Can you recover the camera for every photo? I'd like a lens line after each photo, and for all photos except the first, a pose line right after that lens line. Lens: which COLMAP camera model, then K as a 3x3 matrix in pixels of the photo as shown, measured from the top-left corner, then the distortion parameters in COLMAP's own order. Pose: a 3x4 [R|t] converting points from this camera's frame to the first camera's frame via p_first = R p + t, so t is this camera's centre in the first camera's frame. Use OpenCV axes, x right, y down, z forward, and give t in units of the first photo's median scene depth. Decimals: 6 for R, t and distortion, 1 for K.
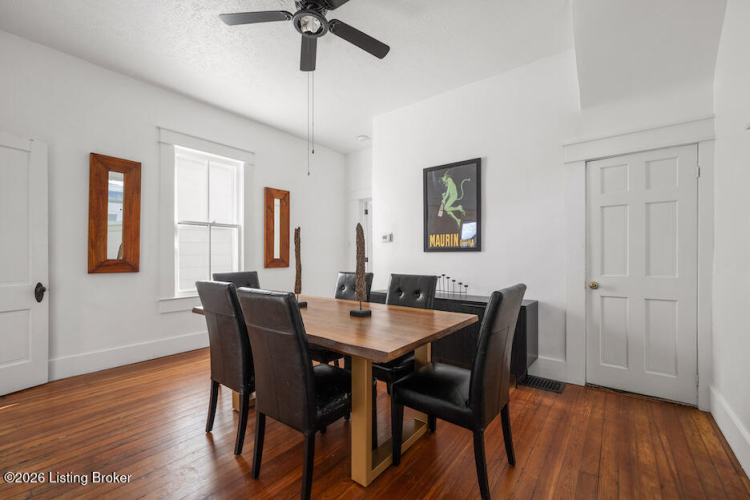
lens RADIAL K [[305.2, 0, 379.8], [0, 305.2, 250.7], [0, 0, 1]] dist [-0.010832, -0.000184]
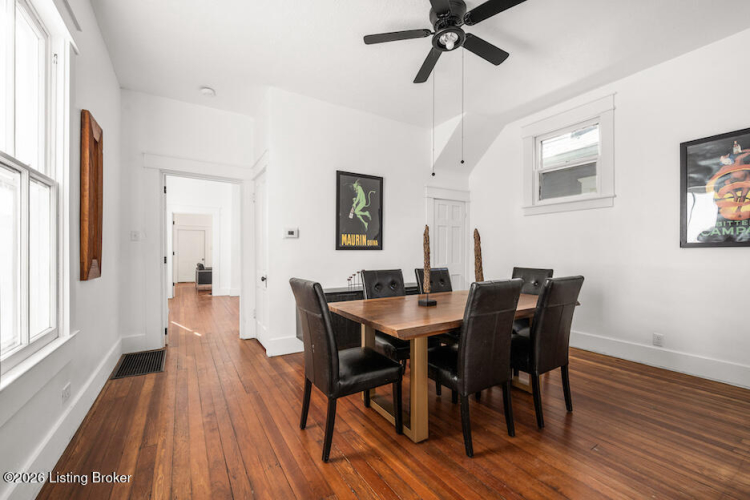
lens RADIAL K [[305.2, 0, 362.7], [0, 305.2, 252.3], [0, 0, 1]] dist [-0.010832, -0.000184]
pose [[0.375974, 0.001441, 0.926629, -0.831263], [-0.008187, 0.999965, 0.001767, 0.010013], [-0.926594, -0.008250, 0.375972, 0.548982]]
